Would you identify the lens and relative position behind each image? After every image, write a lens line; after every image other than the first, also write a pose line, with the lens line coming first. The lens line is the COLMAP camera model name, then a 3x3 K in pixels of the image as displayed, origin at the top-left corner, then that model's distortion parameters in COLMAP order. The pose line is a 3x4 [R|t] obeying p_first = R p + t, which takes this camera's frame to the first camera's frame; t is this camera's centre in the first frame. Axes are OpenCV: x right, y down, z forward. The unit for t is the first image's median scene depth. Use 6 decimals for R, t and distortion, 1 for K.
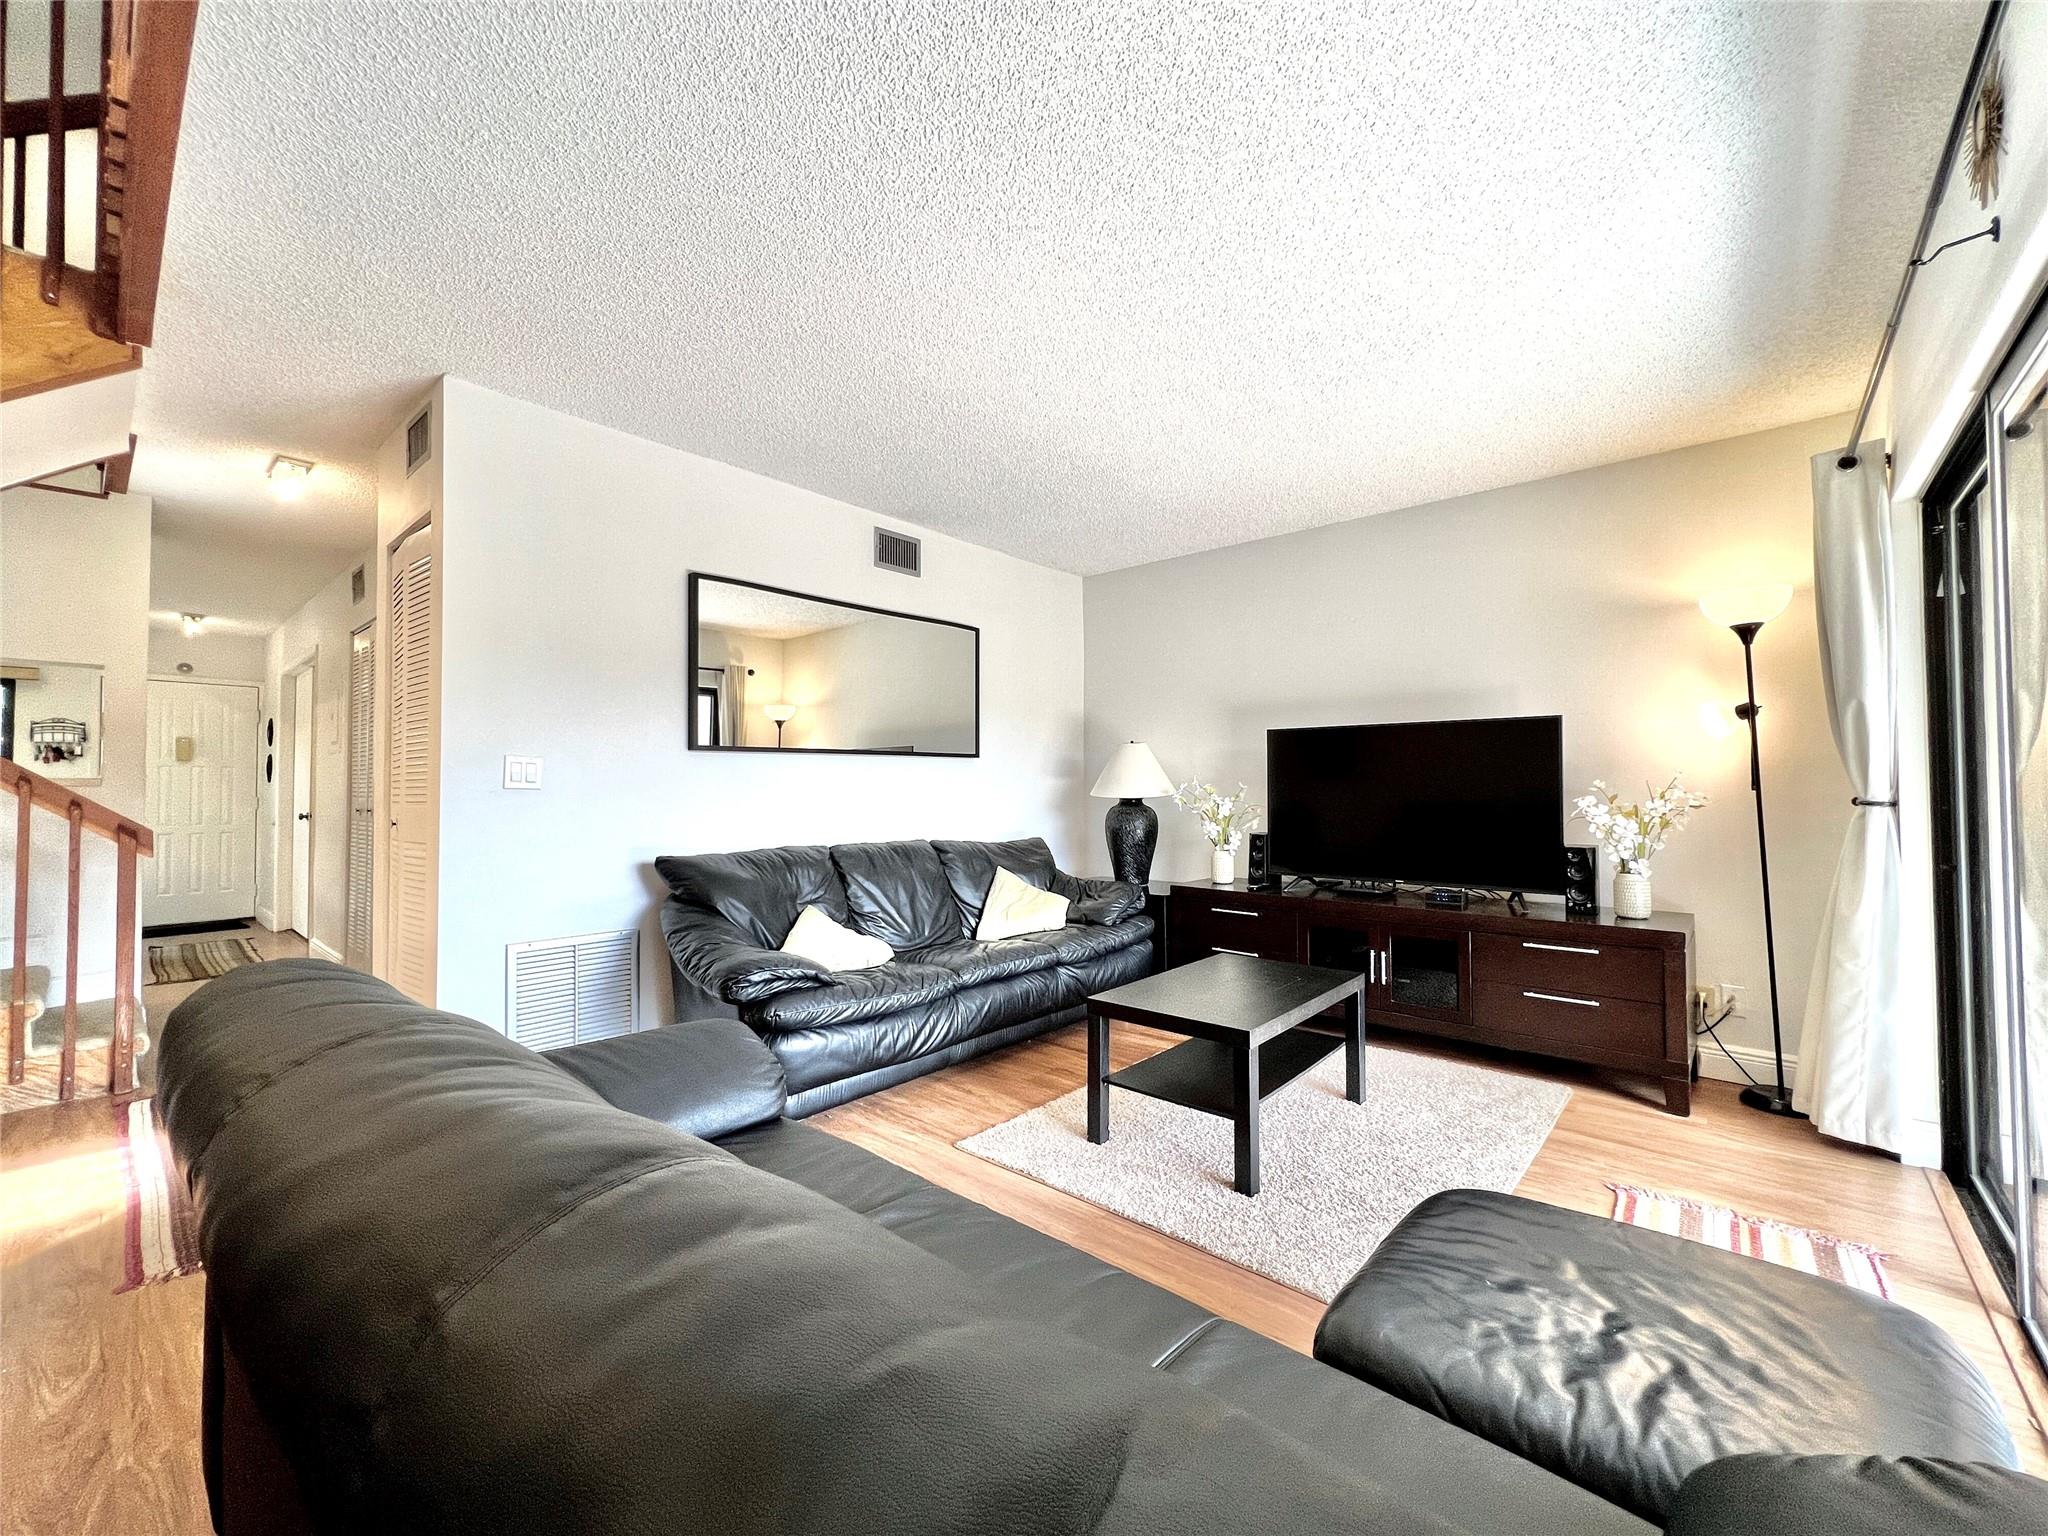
lens RADIAL K [[823.7, 0, 1025.9], [0, 823.7, 765.6], [0, 0, 1]] dist [0.000157, -0.000418]
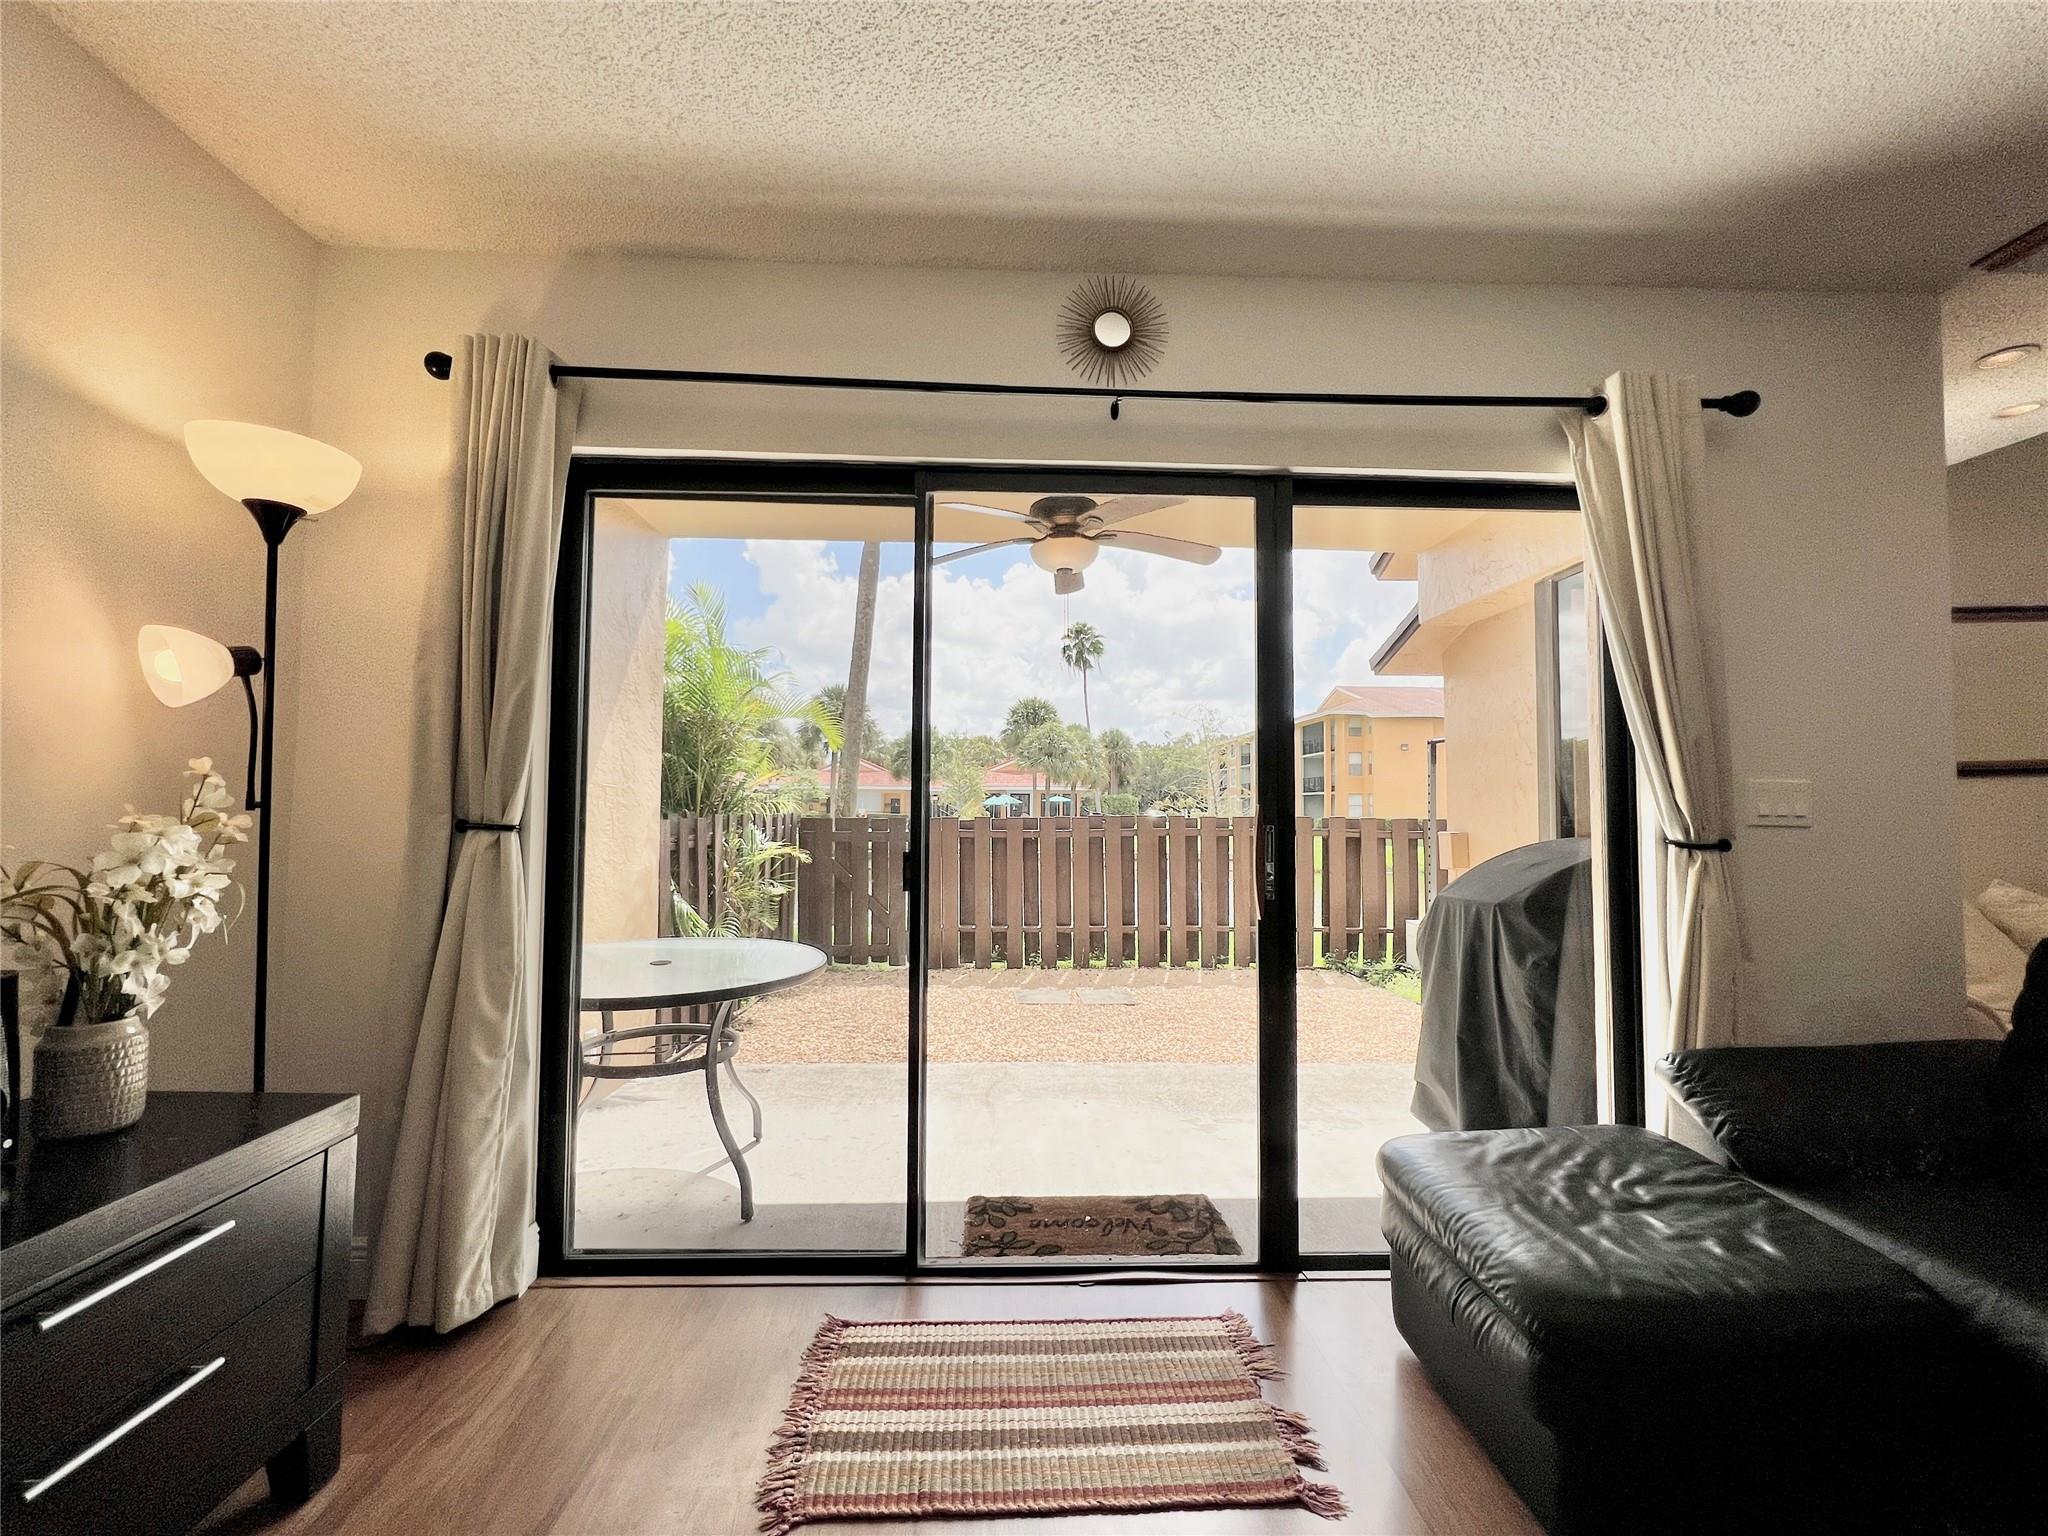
lens RADIAL K [[823.7, 0, 1030.7], [0, 823.7, 769.5], [0, 0, 1]] dist [0.000157, -0.000418]
pose [[-0.677551, 0.037267, 0.734531, 0.111840], [-0.017389, 0.997625, -0.066655, 0.024199], [-0.735270, -0.057935, -0.675294, 0.801231]]
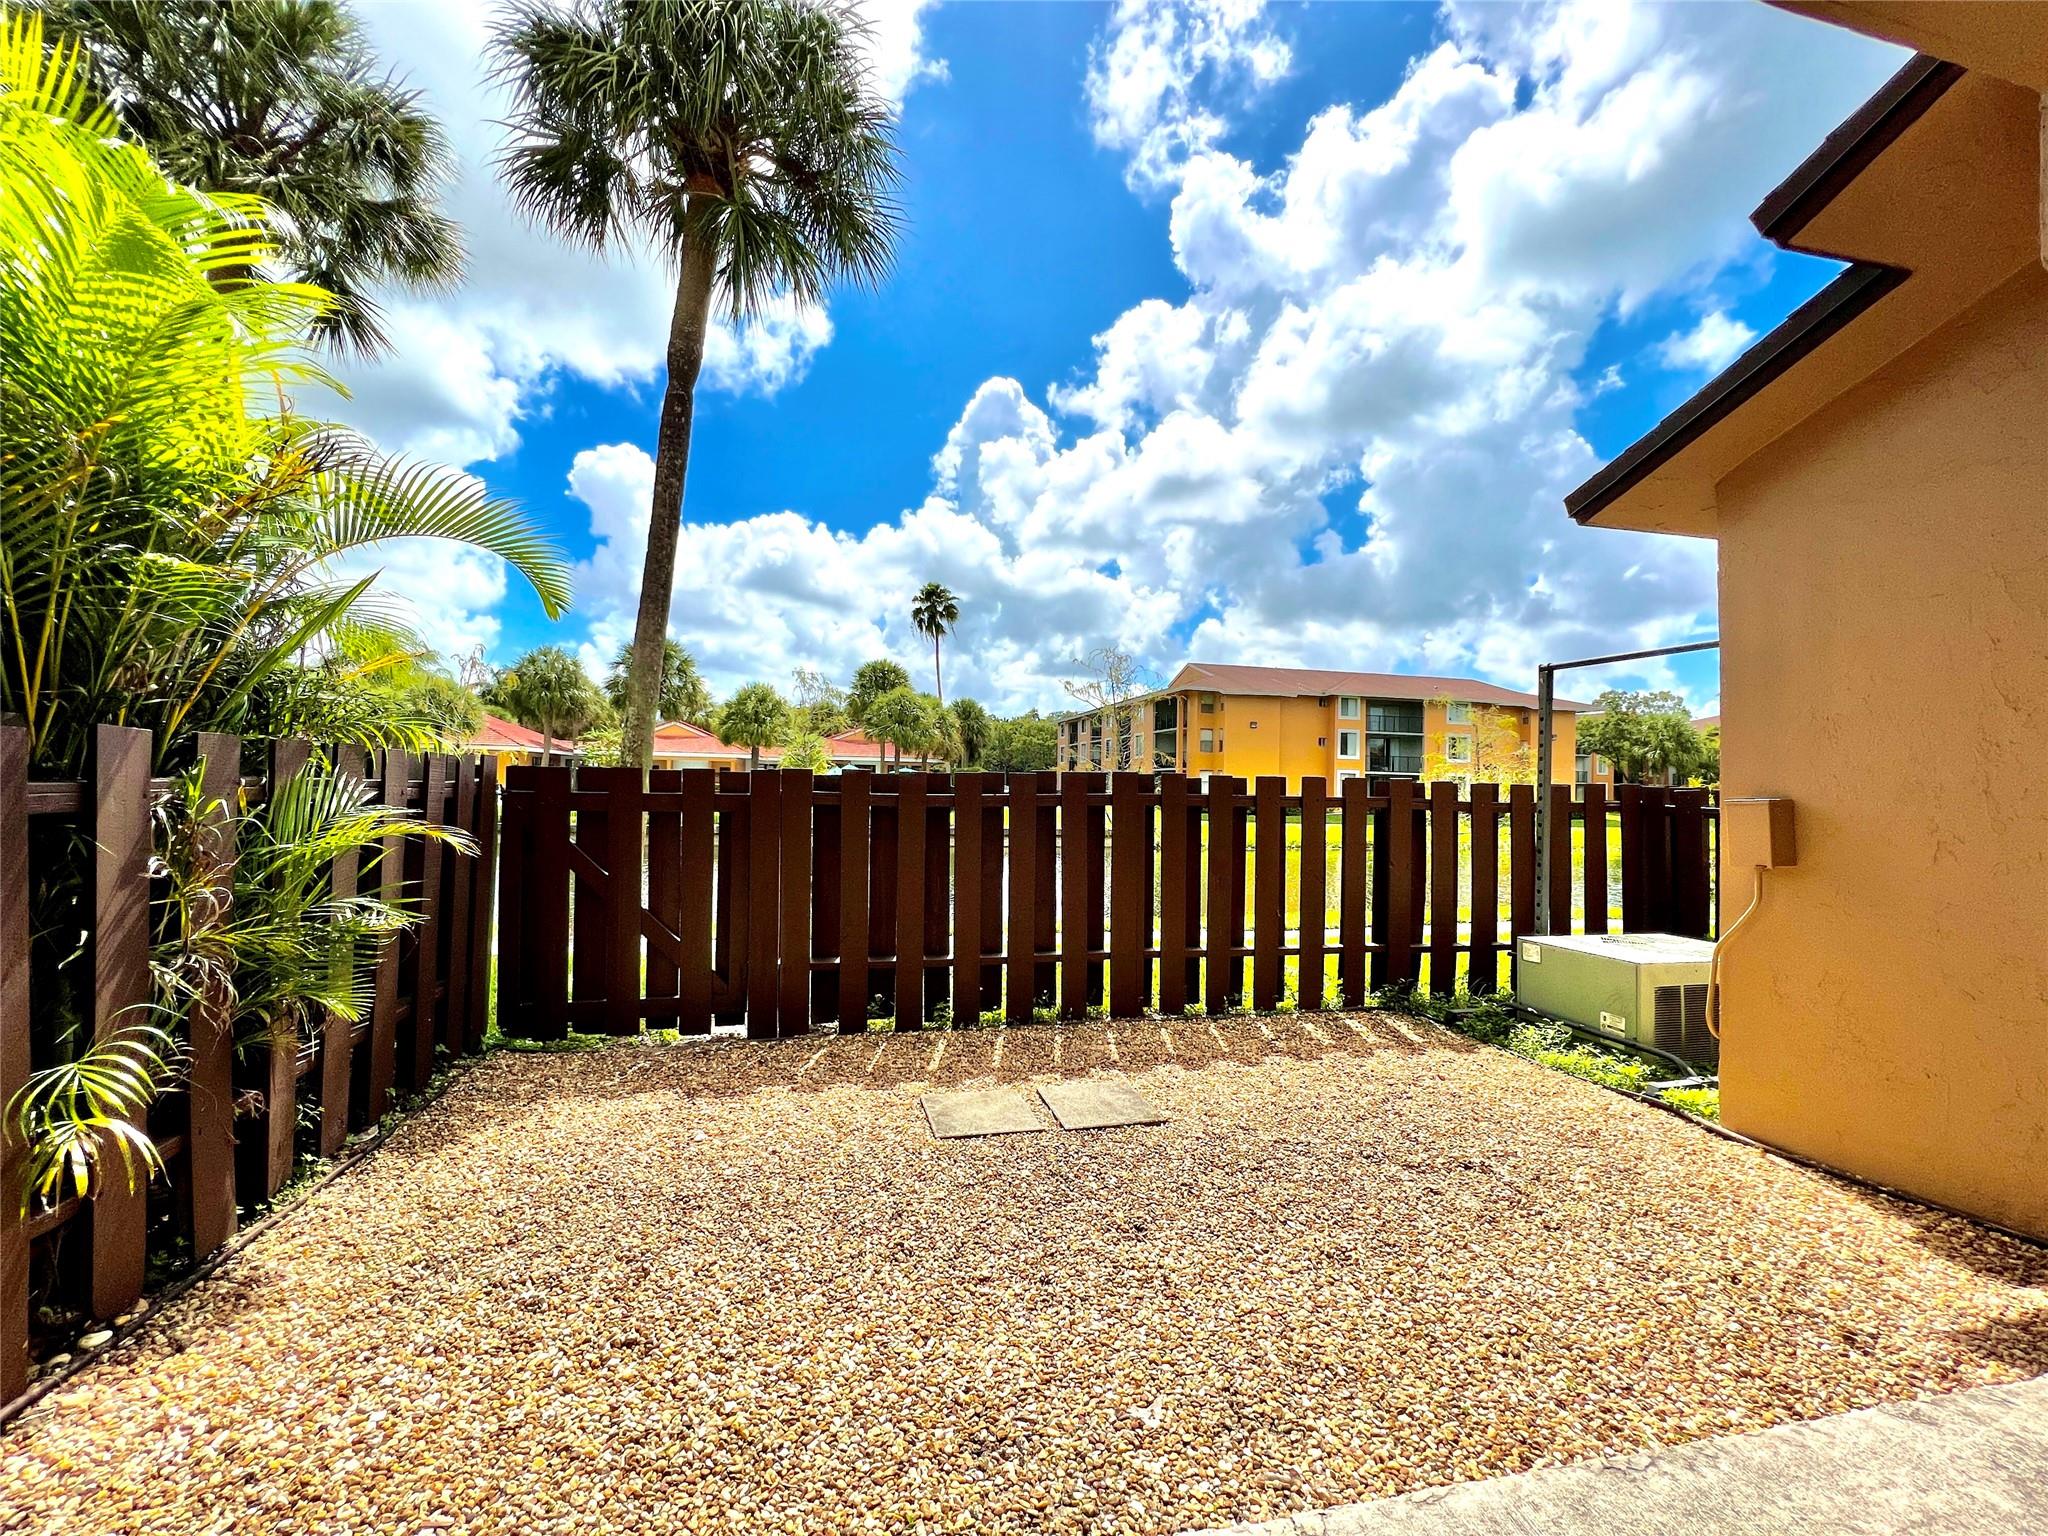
lens RADIAL K [[823.7, 0, 1030.5], [0, 823.7, 767.2], [0, 0, 1]] dist [0.000157, -0.000418]
pose [[-0.804256, 0.004663, 0.594265, 0.772683], [-0.026372, 0.998704, -0.043528, 0.047022], [-0.593698, -0.050680, -0.803091, 0.317110]]
